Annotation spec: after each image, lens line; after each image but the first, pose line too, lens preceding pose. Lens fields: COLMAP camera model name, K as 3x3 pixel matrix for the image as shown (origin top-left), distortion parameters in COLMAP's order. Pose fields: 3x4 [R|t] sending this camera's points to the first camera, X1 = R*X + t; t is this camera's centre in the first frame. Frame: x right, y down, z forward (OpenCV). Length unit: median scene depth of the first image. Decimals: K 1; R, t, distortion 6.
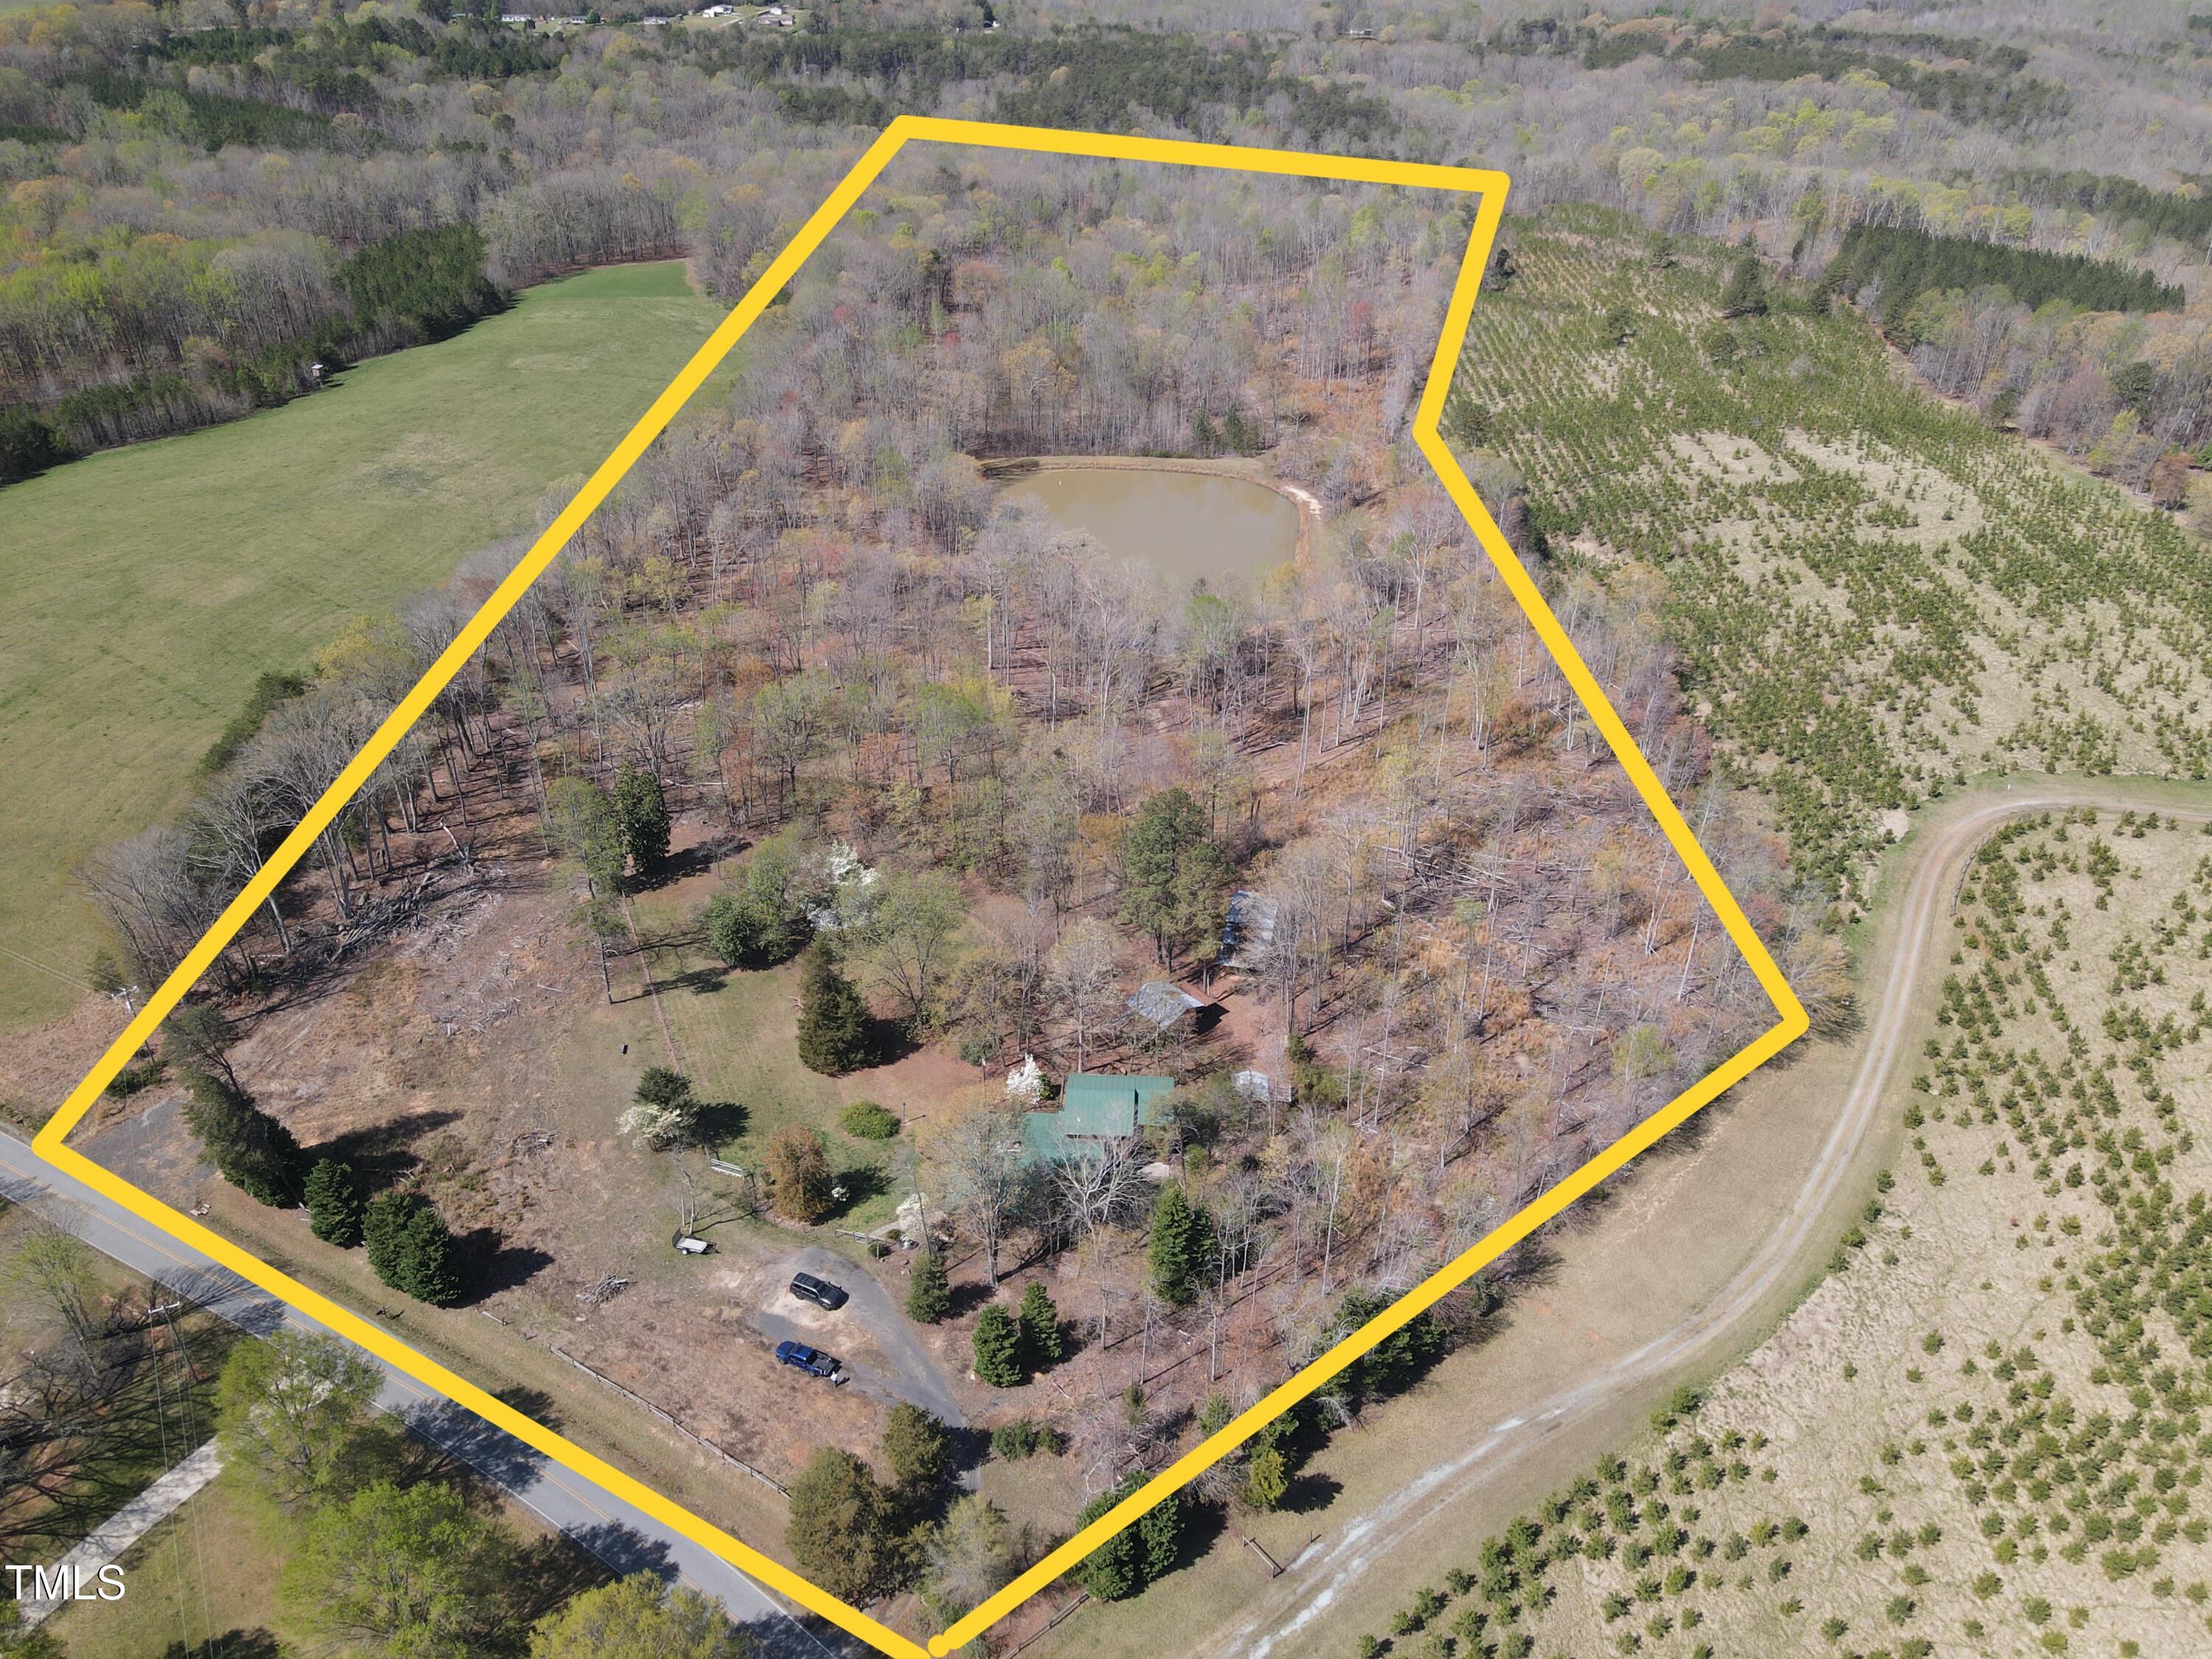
lens RADIAL K [[1610.1, 0, 1106.0], [0, 1610.1, 829.5], [0, 0, 1]] dist [0.012651, -0.000998]
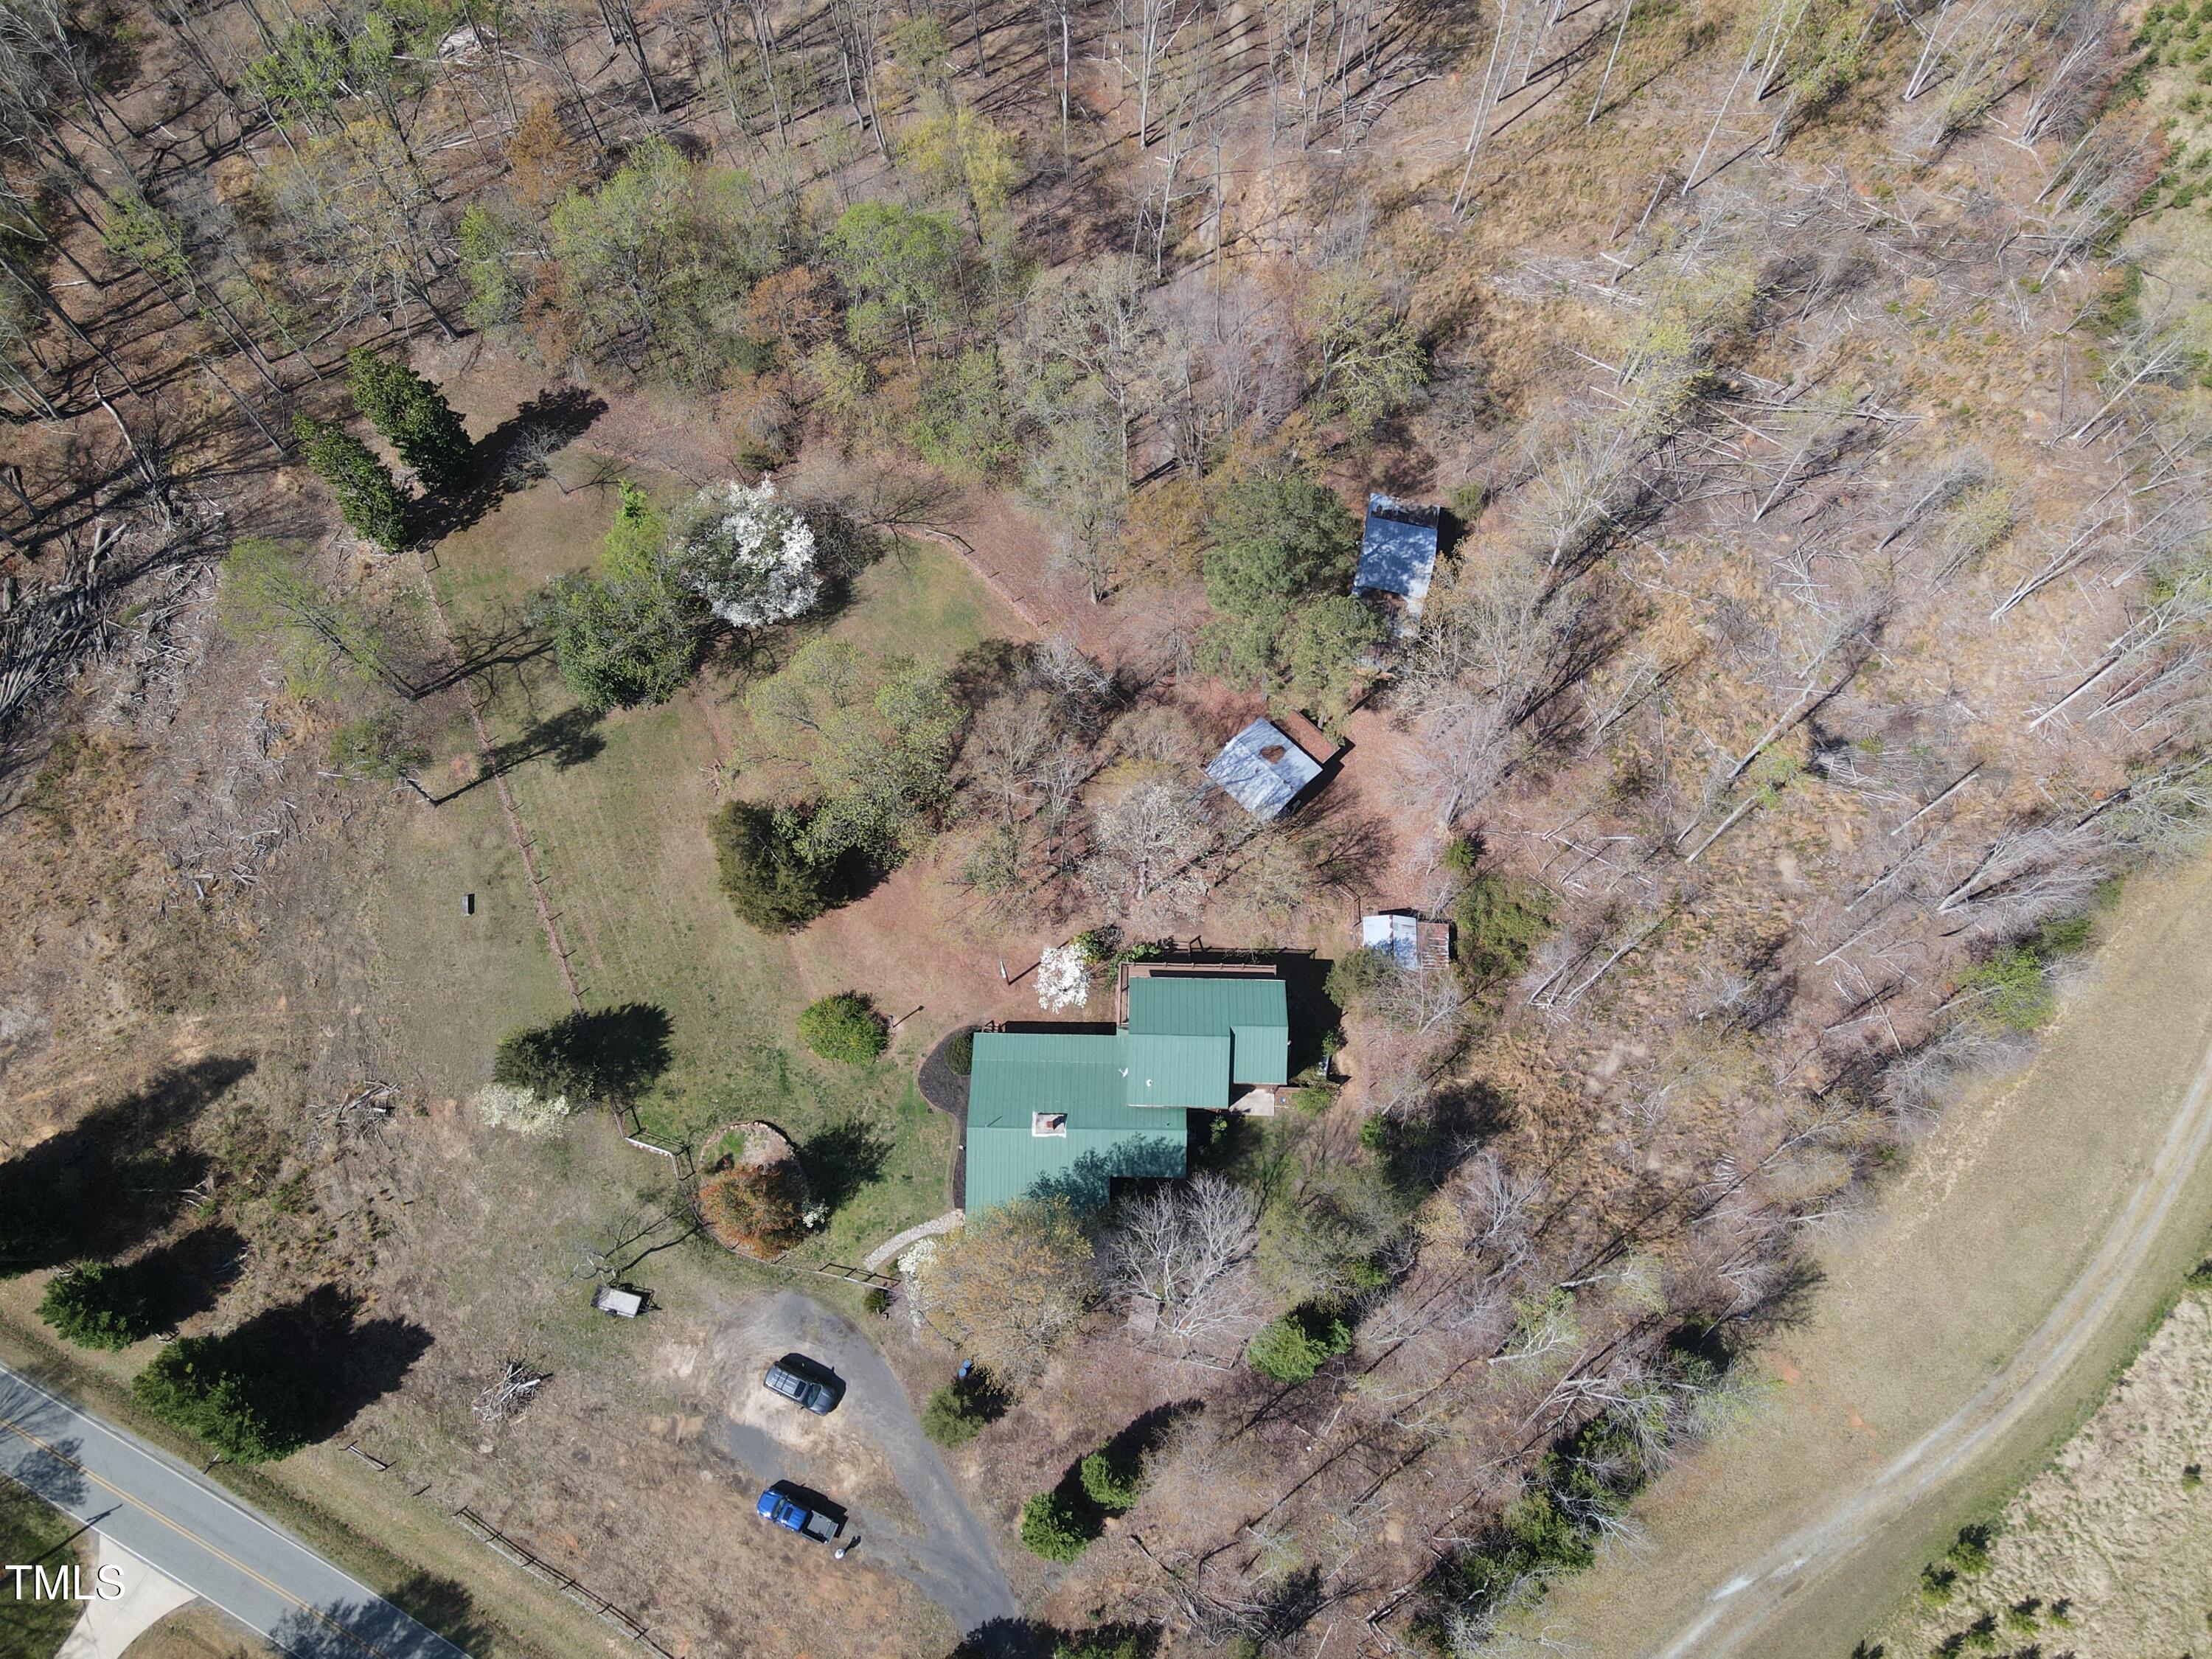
lens RADIAL K [[1540.0, 0, 1106.0], [0, 1540.0, 829.5], [0, 0, 1]] dist [0.030242, -0.024712]
pose [[0.999752, -0.021007, -0.007412, -0.022692], [0.021010, 0.778567, 0.627210, -0.260218], [-0.007405, -0.627210, 0.778815, 0.456460]]
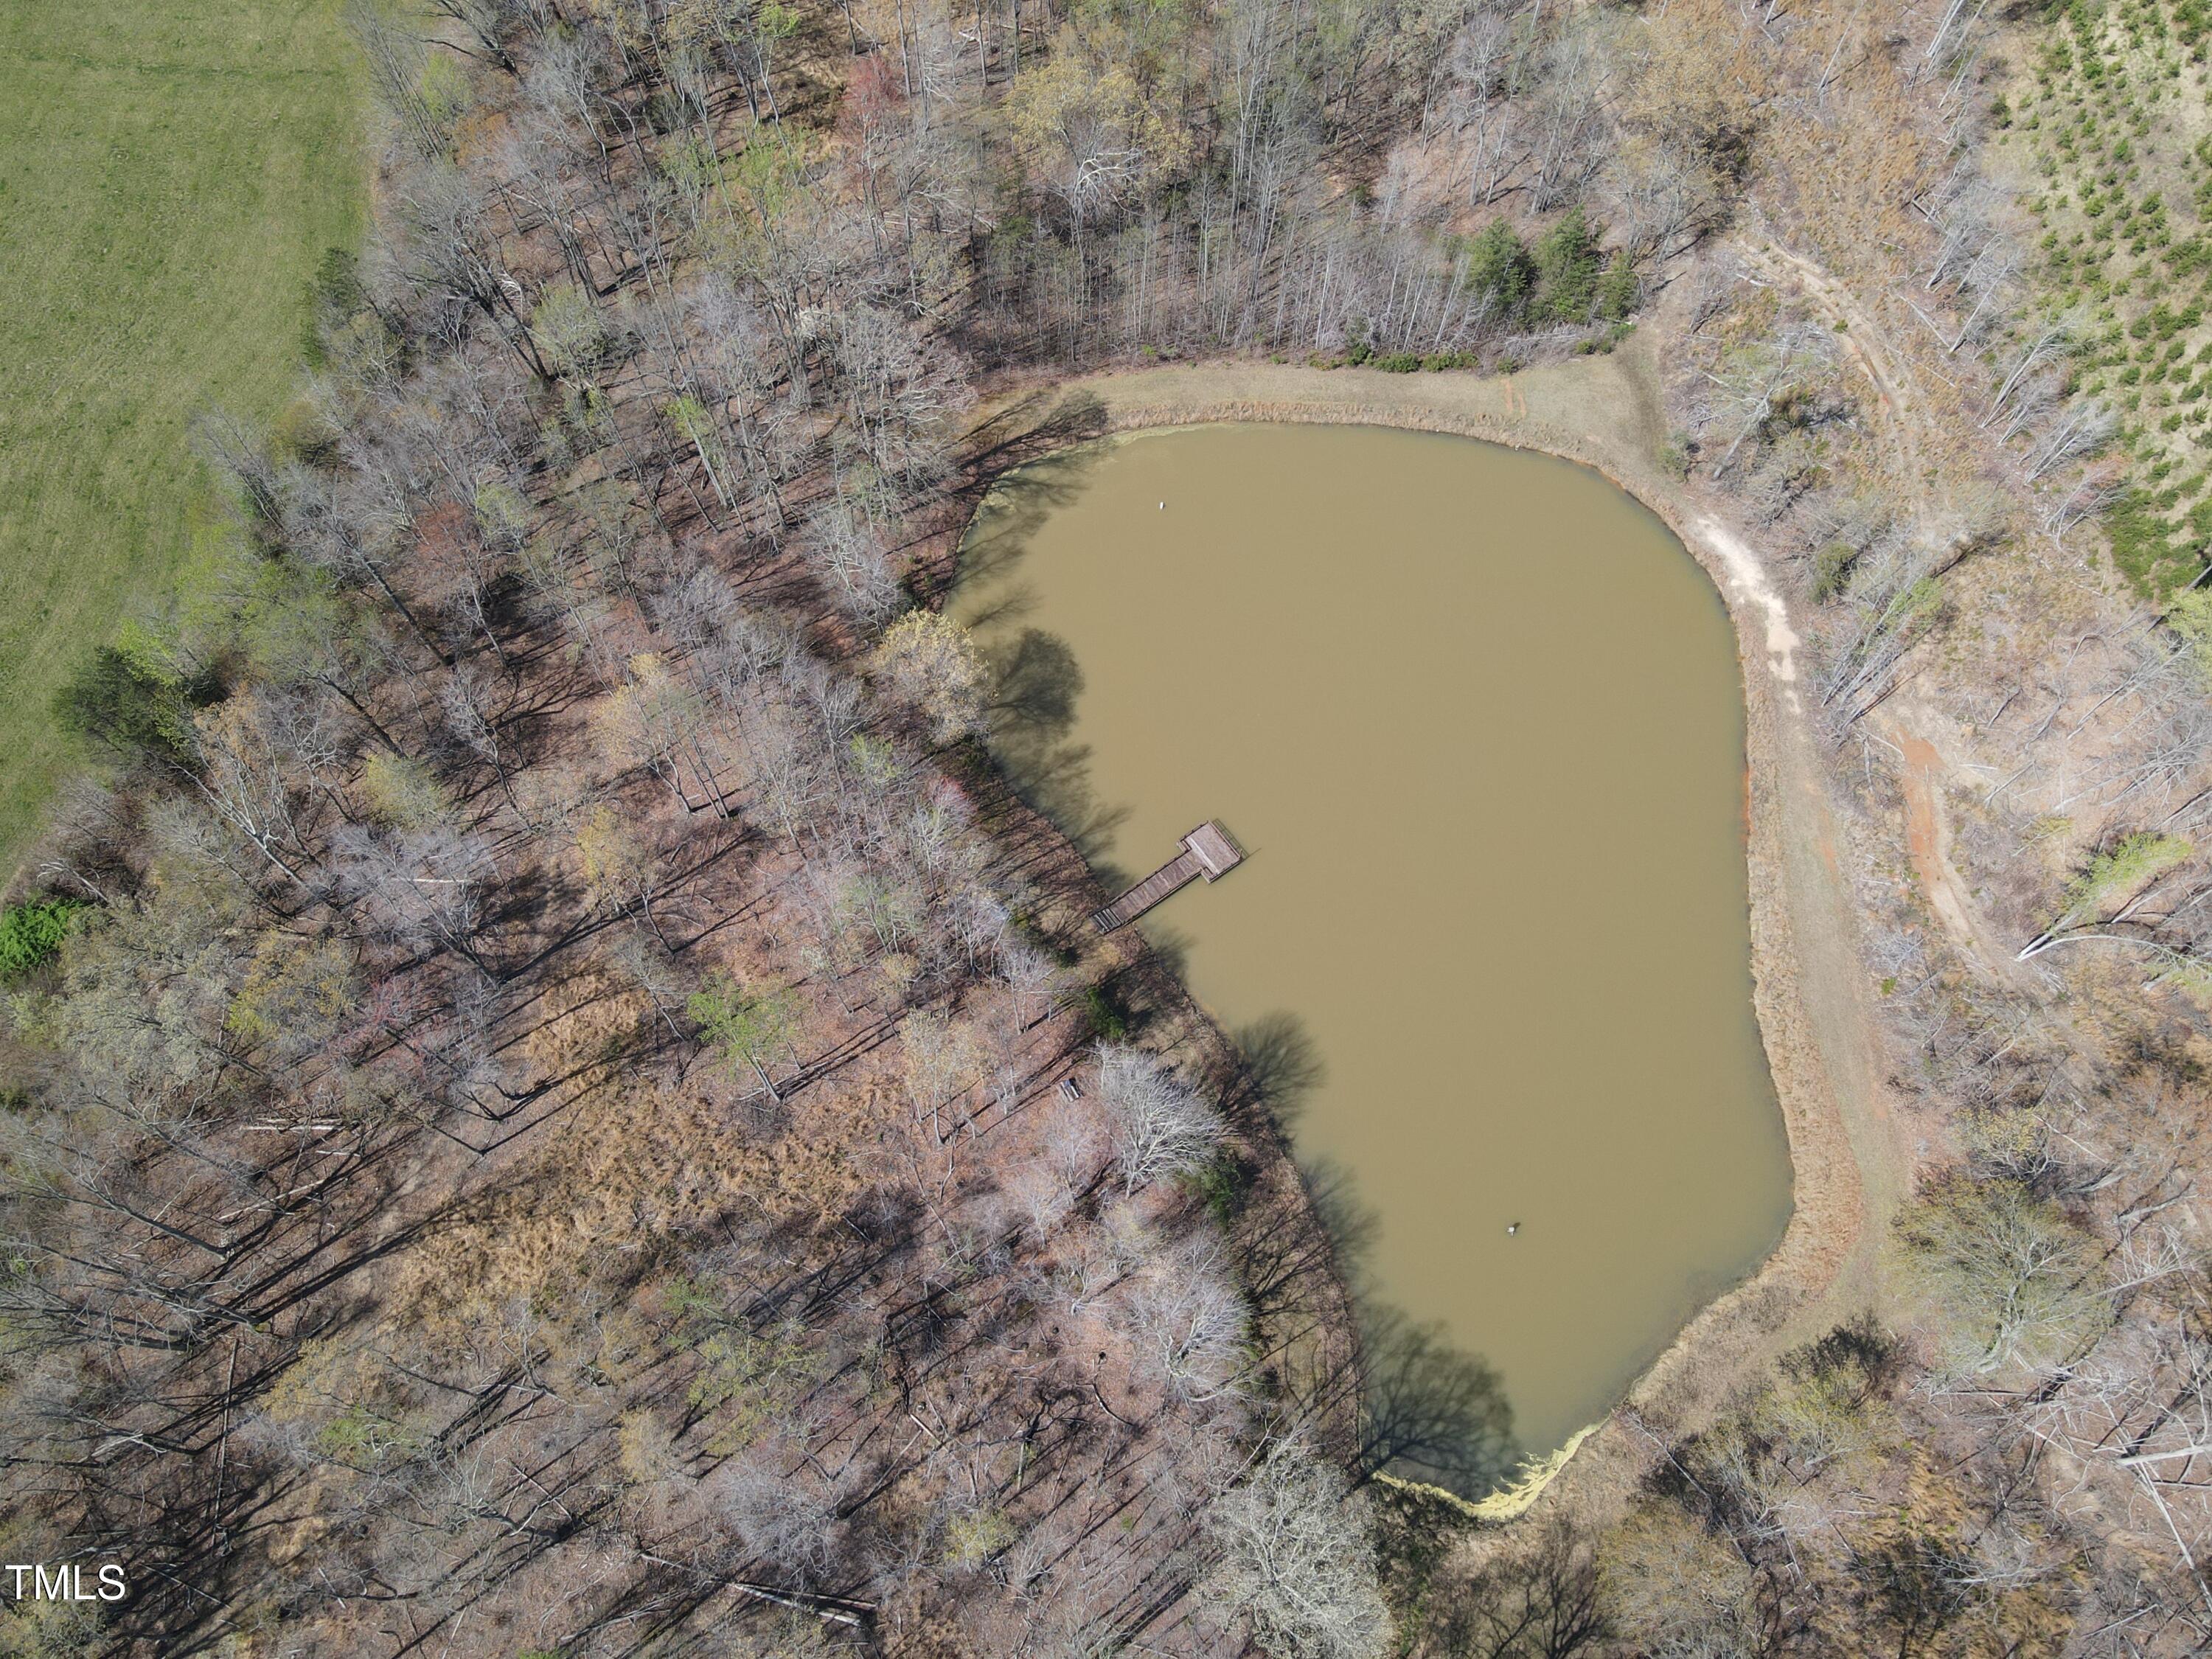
lens RADIAL K [[1540.0, 0, 1106.0], [0, 1540.0, 829.5], [0, 0, 1]] dist [0.030242, -0.024712]
pose [[0.999923, -0.011165, -0.005401, -0.077604], [0.012257, 0.823004, 0.567904, -0.701474], [-0.001895, -0.567927, 0.823077, 1.159746]]
